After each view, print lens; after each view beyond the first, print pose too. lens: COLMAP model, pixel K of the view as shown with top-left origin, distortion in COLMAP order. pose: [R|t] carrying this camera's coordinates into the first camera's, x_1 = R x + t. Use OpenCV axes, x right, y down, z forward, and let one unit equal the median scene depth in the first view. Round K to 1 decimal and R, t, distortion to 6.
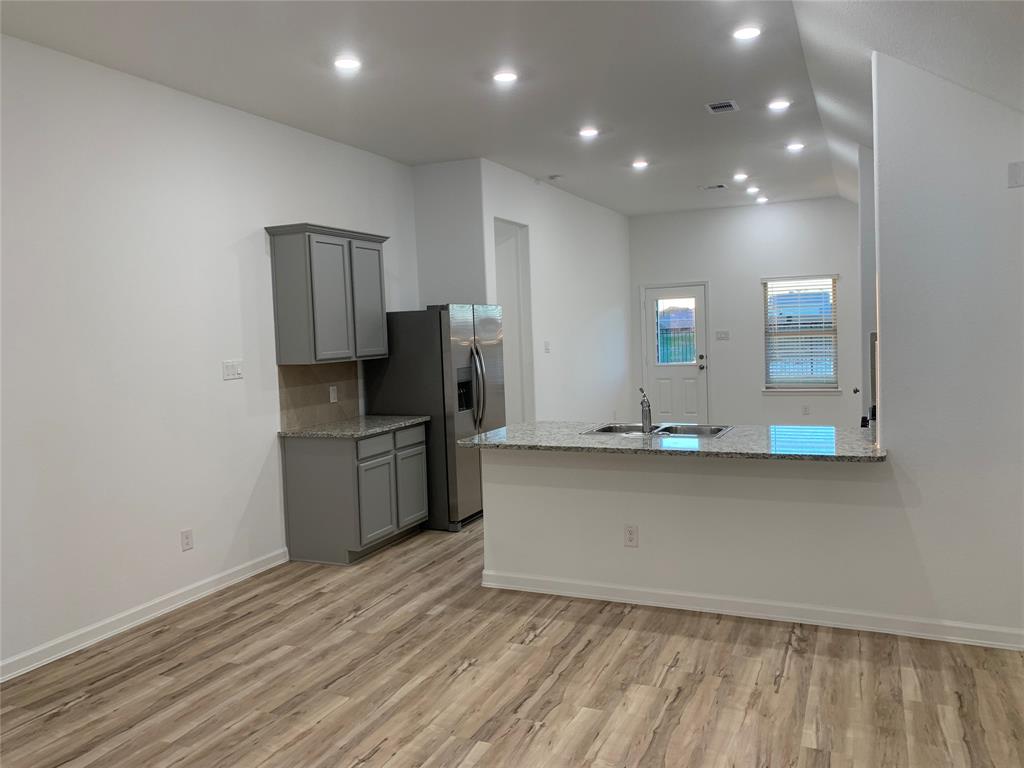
lens RADIAL K [[798.8, 0, 527.3], [0, 798.8, 379.8], [0, 0, 1]] dist [0.050756, -0.048142]
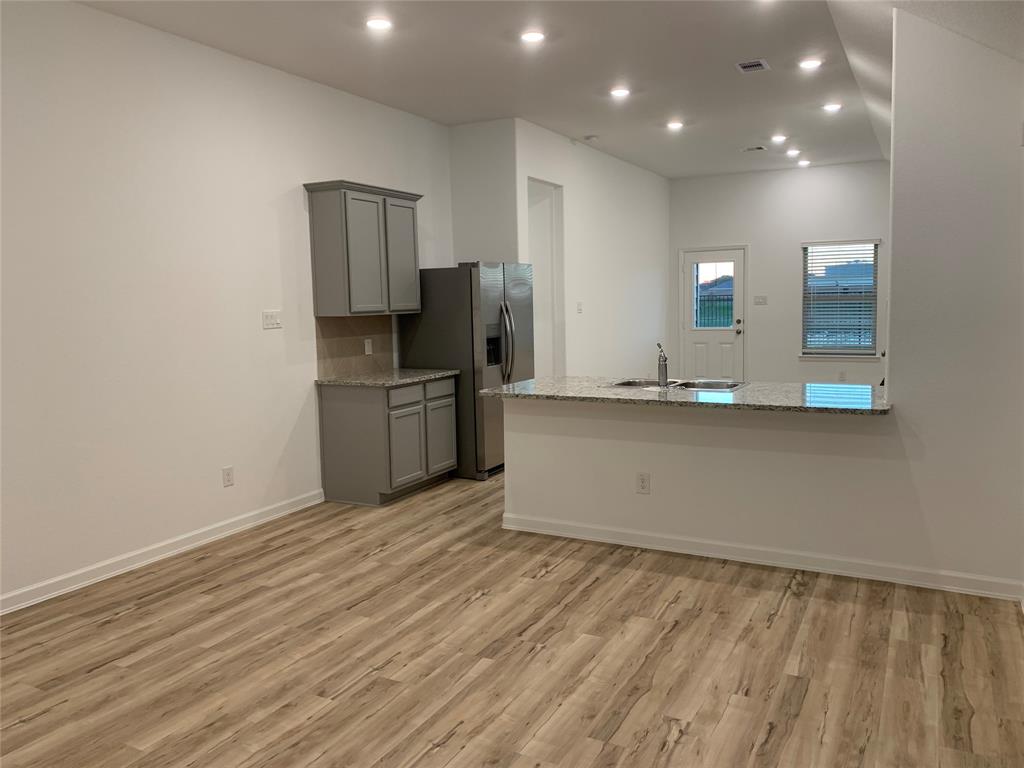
lens RADIAL K [[794.0, 0, 528.3], [0, 794.0, 380.0], [0, 0, 1]] dist [0.095822, -0.152506]
pose [[0.998109, 0.020718, -0.057869, 0.037356], [-0.018322, 0.998965, 0.041626, 0.019185], [0.058671, -0.040487, 0.997456, -0.040878]]
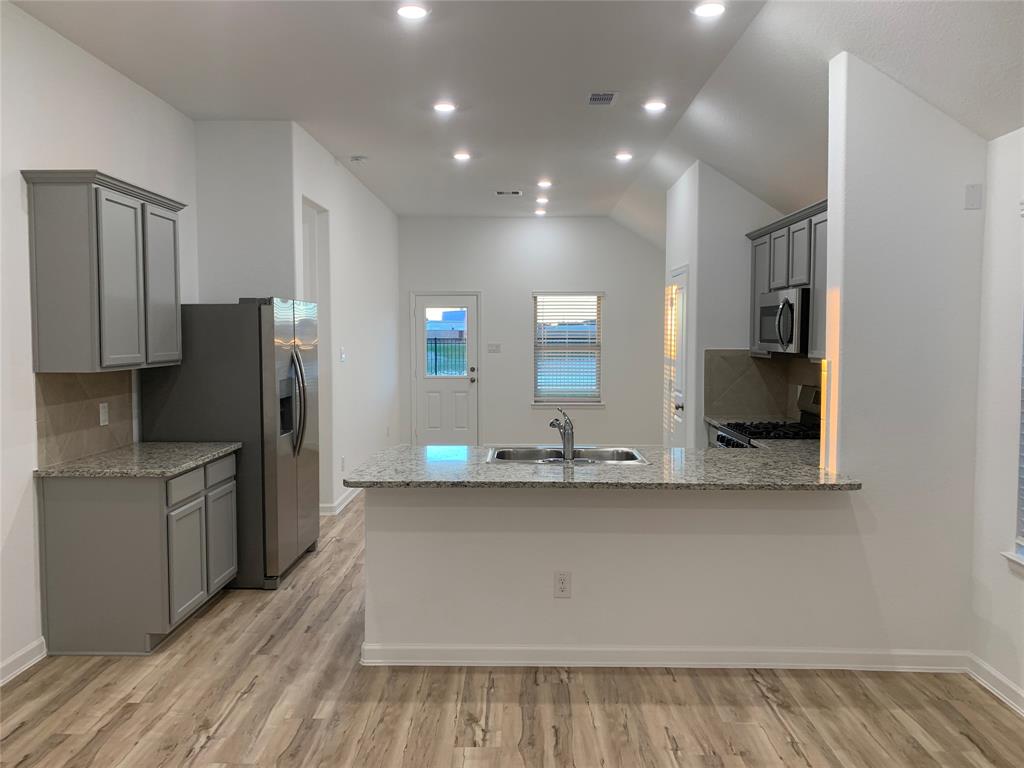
lens RADIAL K [[795.4, 0, 522.3], [0, 795.4, 380.5], [0, 0, 1]] dist [0.037583, -0.035209]
pose [[0.920881, 0.012216, 0.389653, -0.234349], [-0.007332, 0.999875, -0.014020, -0.006422], [-0.389776, 0.010054, 0.920855, 0.248221]]
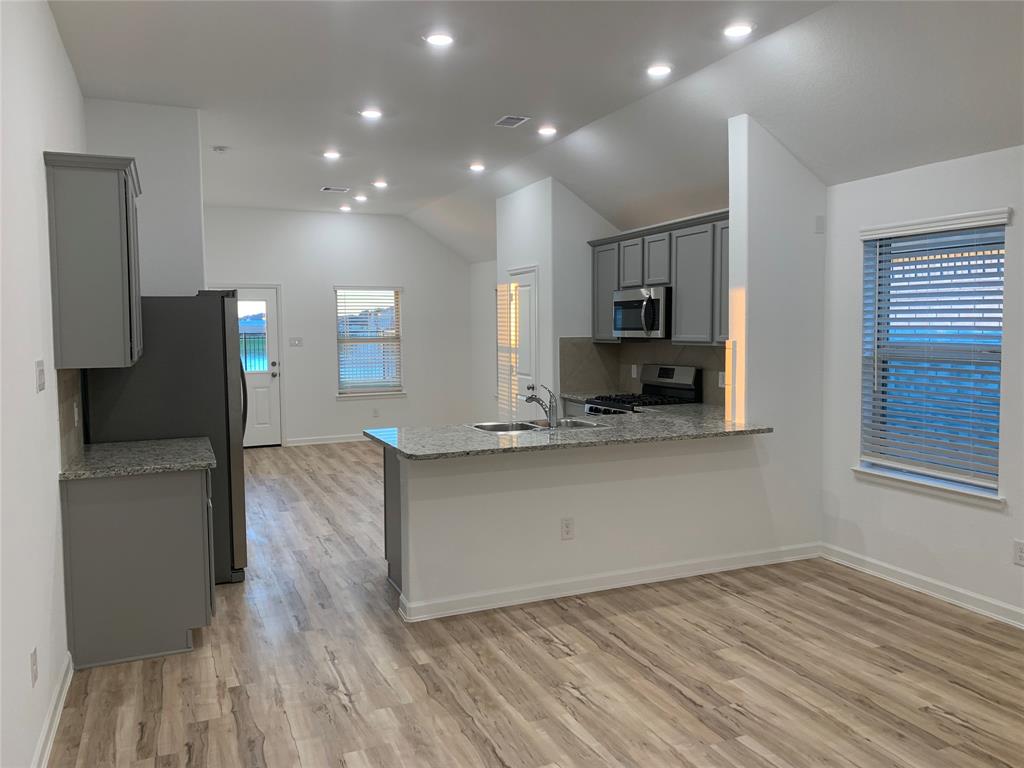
lens RADIAL K [[779.6, 0, 534.2], [0, 779.6, 377.1], [0, 0, 1]] dist [0.024111, -0.010910]
pose [[0.674048, -0.020623, 0.738400, -0.621277], [0.035605, 0.999355, -0.004591, 0.005278], [-0.737829, 0.029386, 0.674348, 0.357914]]
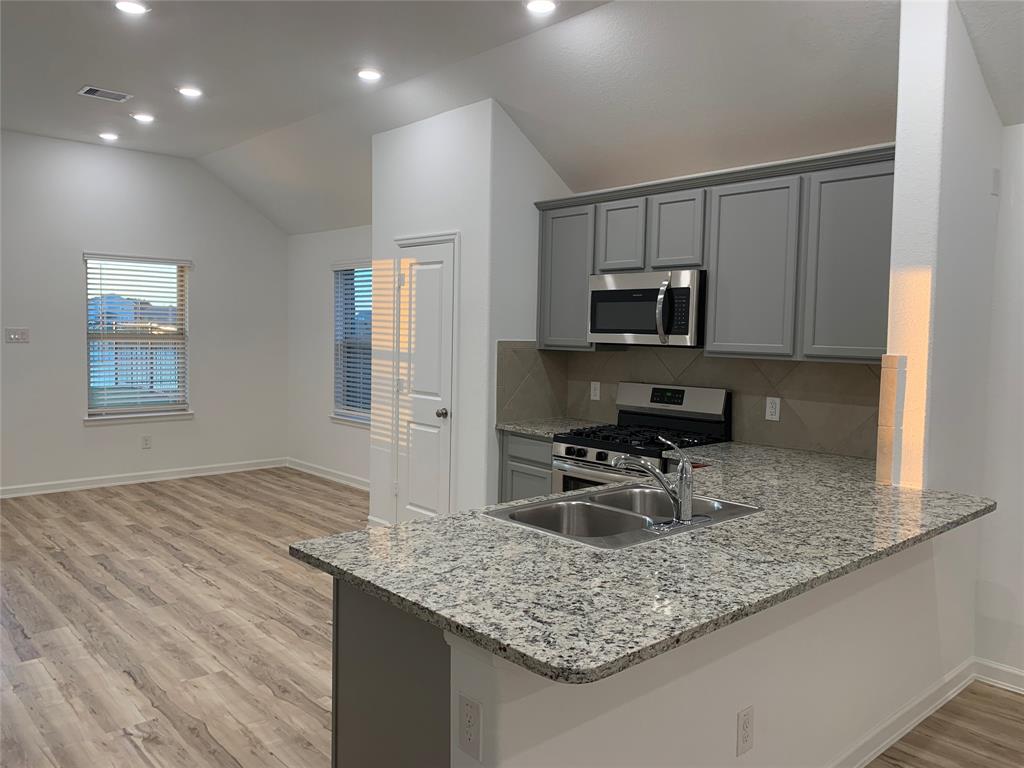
lens RADIAL K [[789.6, 0, 535.1], [0, 789.6, 370.0], [0, 0, 1]] dist [0.033155, -0.041626]
pose [[0.404520, -0.010011, 0.914474, -0.381338], [0.029215, 0.999571, -0.001981, -0.037198], [-0.914062, 0.027518, 0.404639, 0.904759]]
